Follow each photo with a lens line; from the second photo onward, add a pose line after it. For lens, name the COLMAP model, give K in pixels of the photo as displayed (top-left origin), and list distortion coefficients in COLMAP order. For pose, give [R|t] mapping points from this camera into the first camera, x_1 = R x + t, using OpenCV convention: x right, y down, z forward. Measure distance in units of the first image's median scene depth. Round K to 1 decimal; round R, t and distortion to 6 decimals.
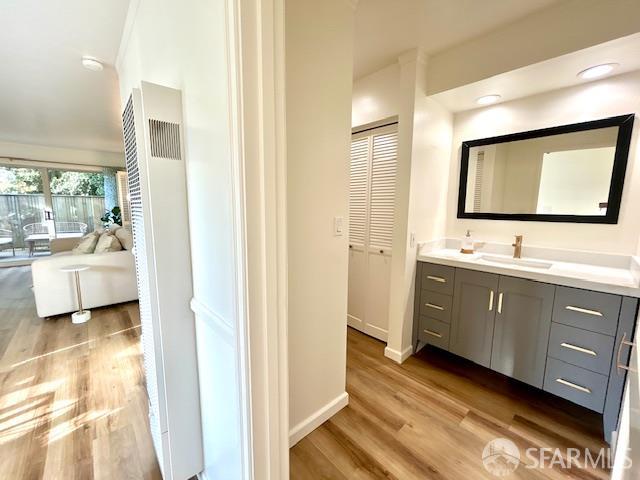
lens RADIAL K [[255.7, 0, 317.6], [0, 255.7, 239.5], [0, 0, 1]] dist [-0.007452, 0.001117]
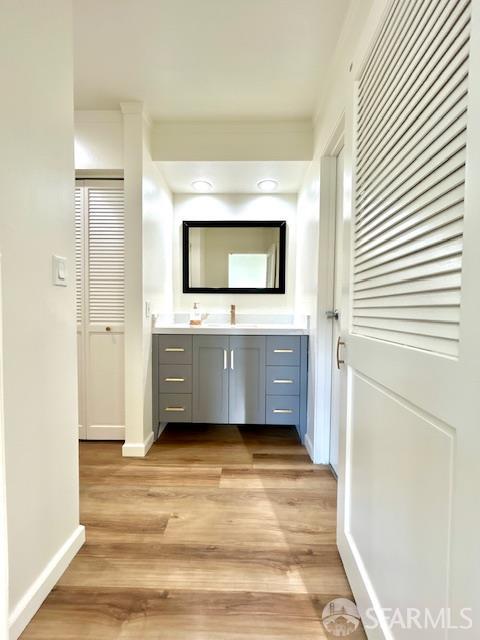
lens RADIAL K [[255.7, 0, 238.8], [0, 255.7, 318.0], [0, 0, 1]] dist [-0.007452, 0.001117]
pose [[0.693201, -0.031429, 0.720059, -0.059191], [0.089862, 0.995022, -0.043079, 0.106145], [-0.715121, 0.094568, 0.692575, 0.164317]]
